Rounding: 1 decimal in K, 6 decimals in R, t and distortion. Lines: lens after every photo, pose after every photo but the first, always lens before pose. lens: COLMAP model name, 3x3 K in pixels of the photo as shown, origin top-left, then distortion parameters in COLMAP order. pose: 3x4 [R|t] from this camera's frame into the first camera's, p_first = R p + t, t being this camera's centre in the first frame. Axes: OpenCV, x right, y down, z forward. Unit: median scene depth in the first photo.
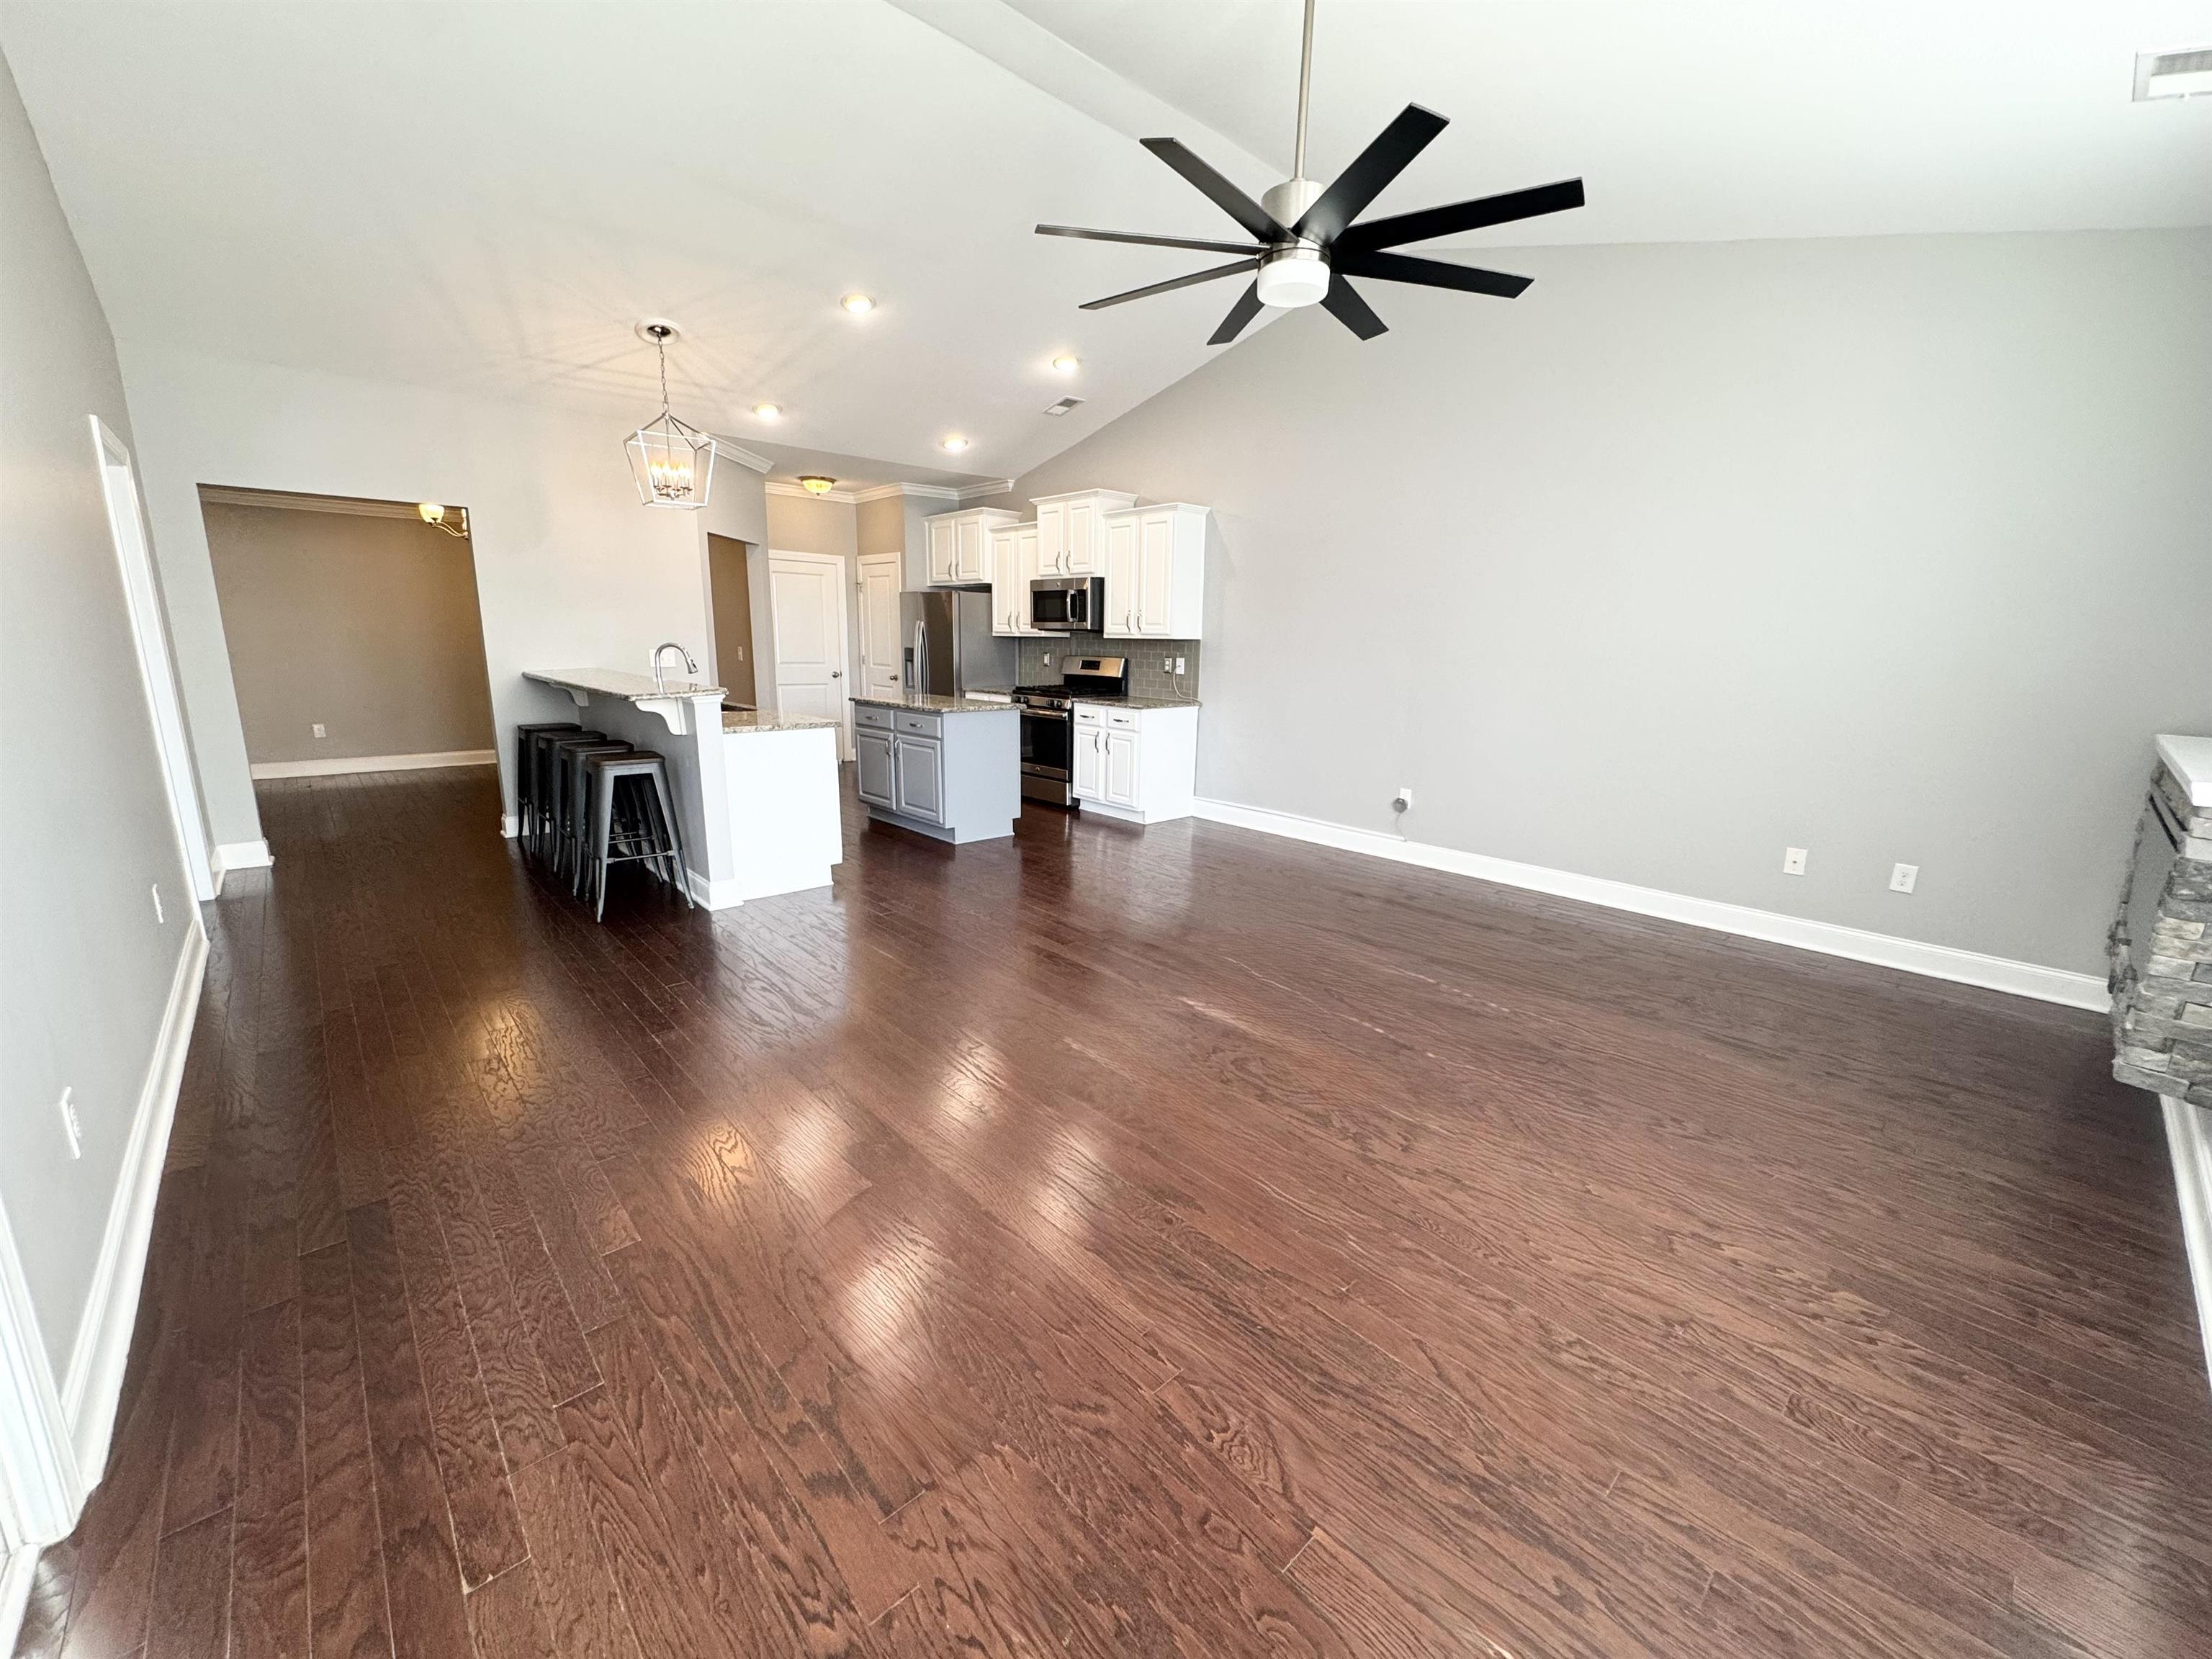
lens RADIAL K [[883.4, 0, 1100.8], [0, 883.4, 828.3], [0, 0, 1]] dist [-0.001990, -0.000355]
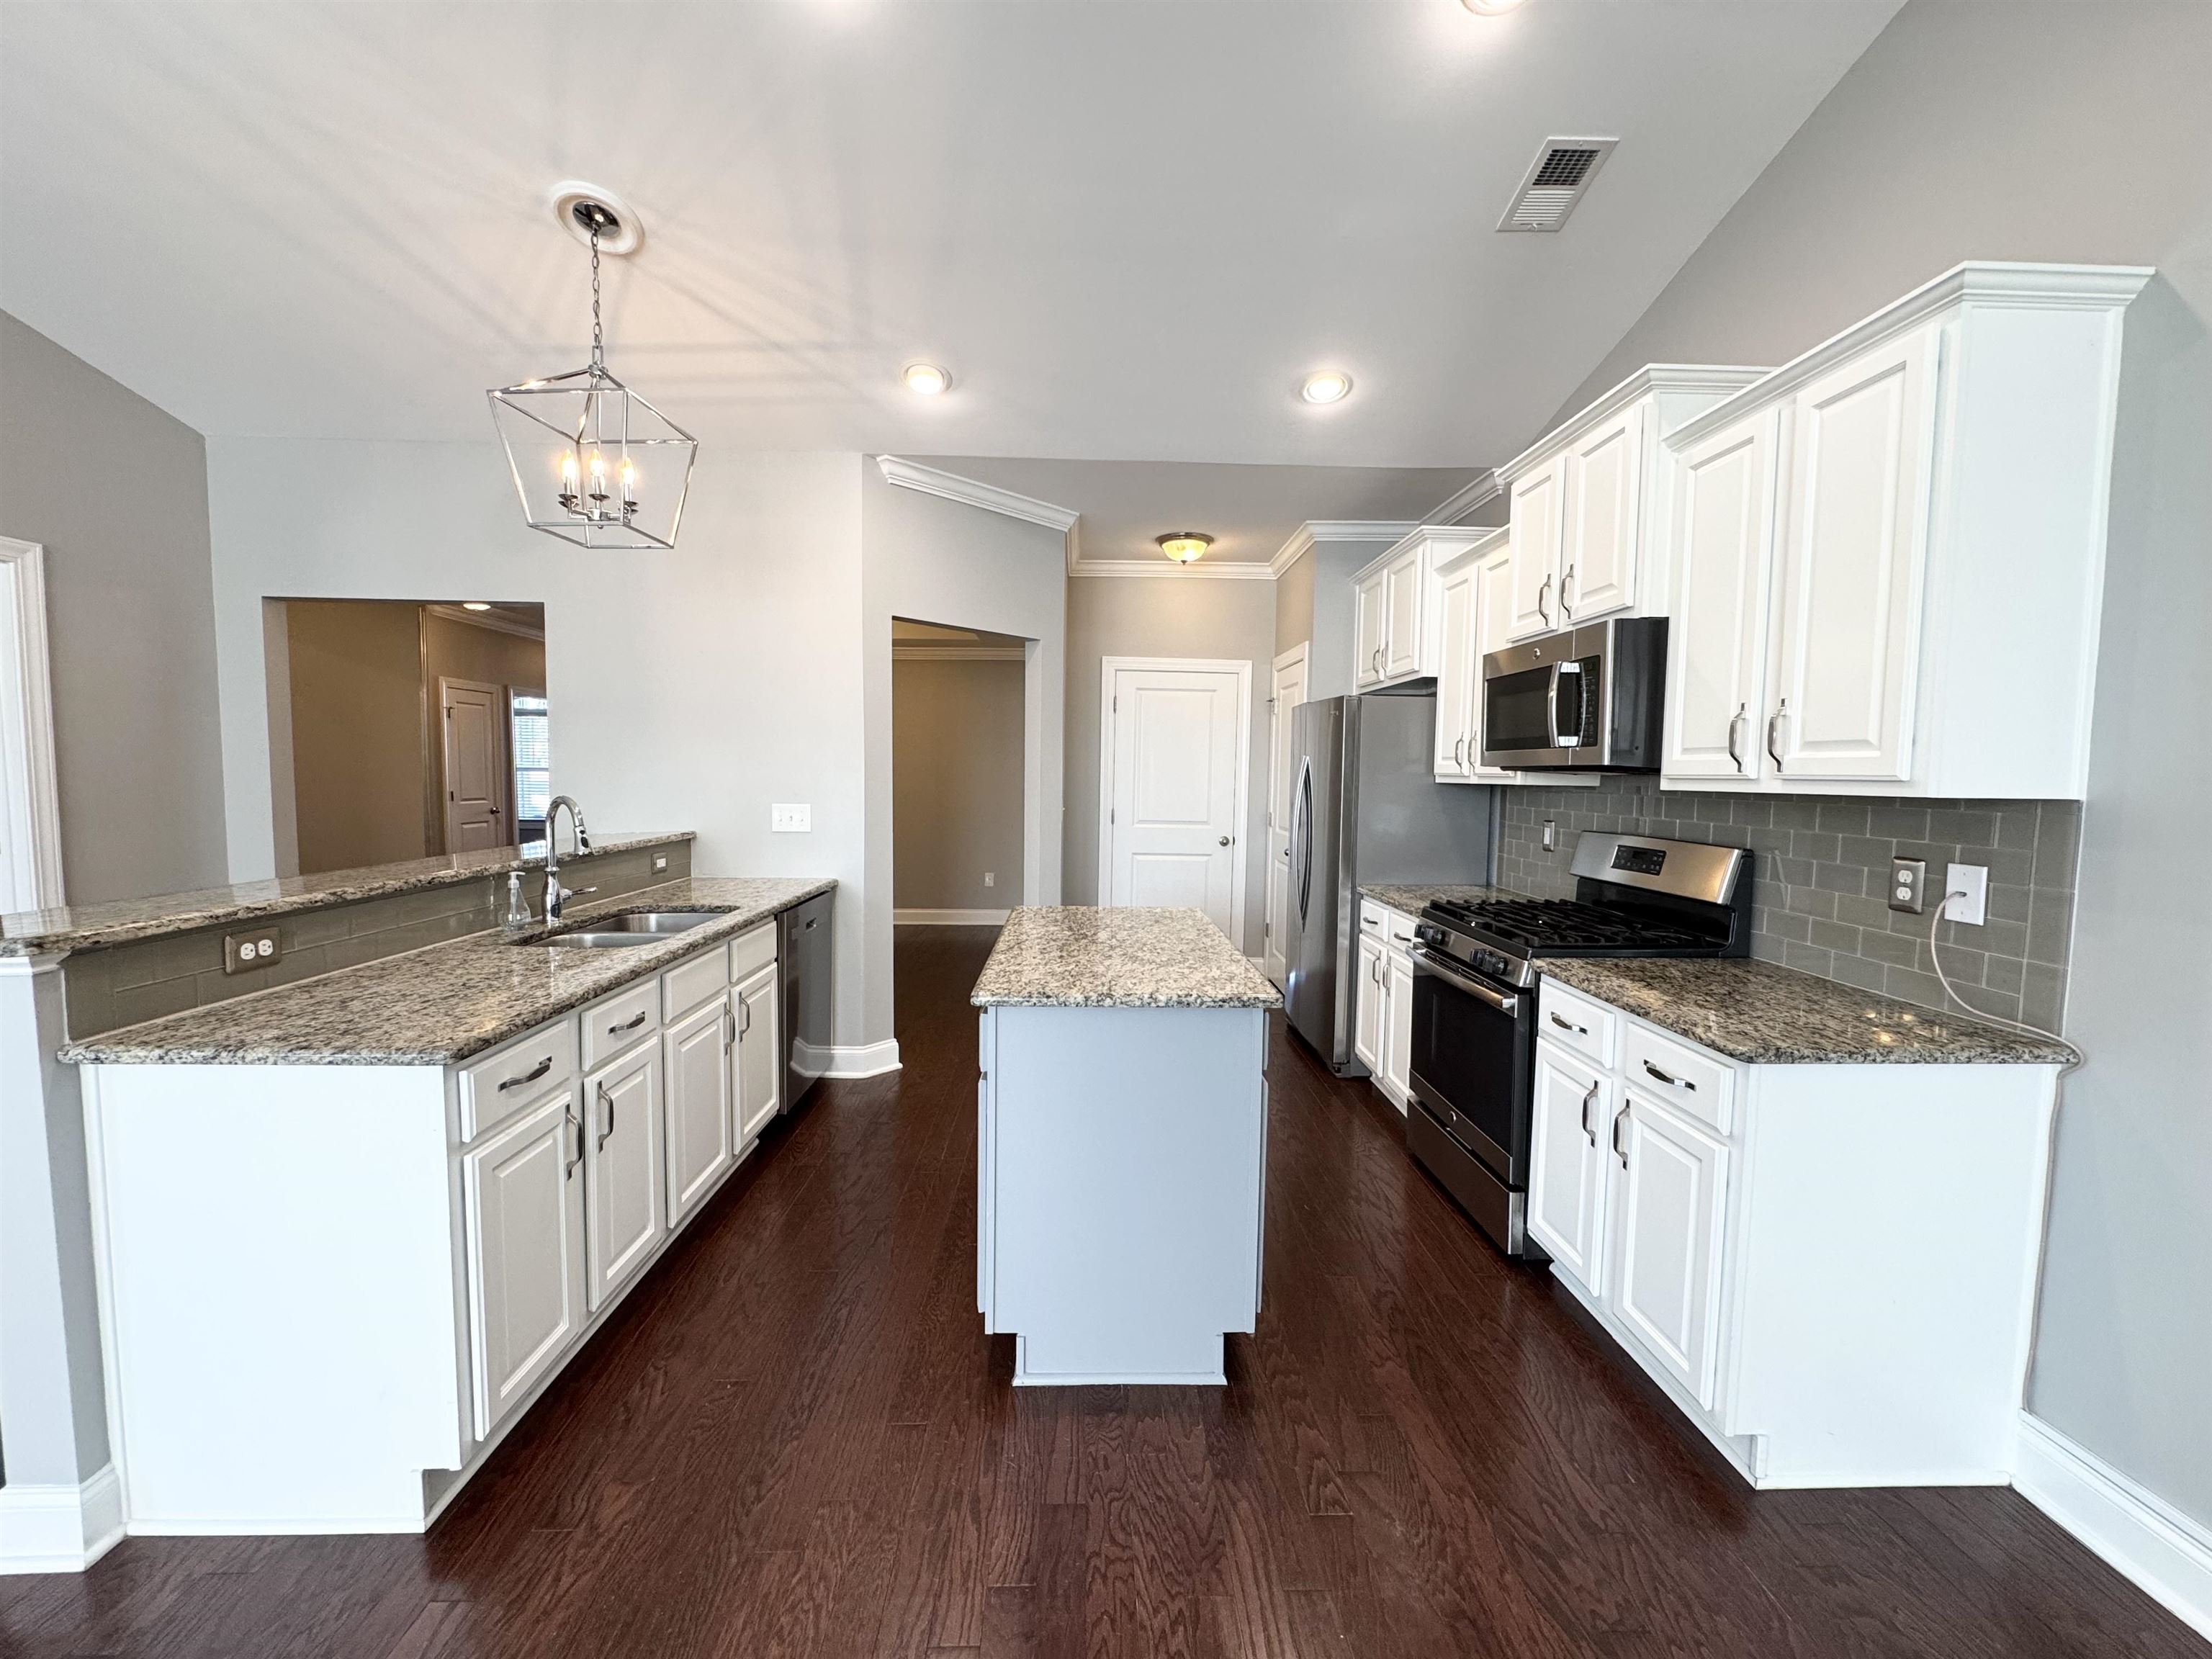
lens RADIAL K [[883.4, 0, 1103.0], [0, 883.4, 827.4], [0, 0, 1]] dist [-0.001990, -0.000355]
pose [[0.756350, 0.035379, -0.653210, 0.064783], [-0.140590, 0.983995, -0.109494, -0.135487], [0.638881, 0.174651, 0.749218, 0.617584]]
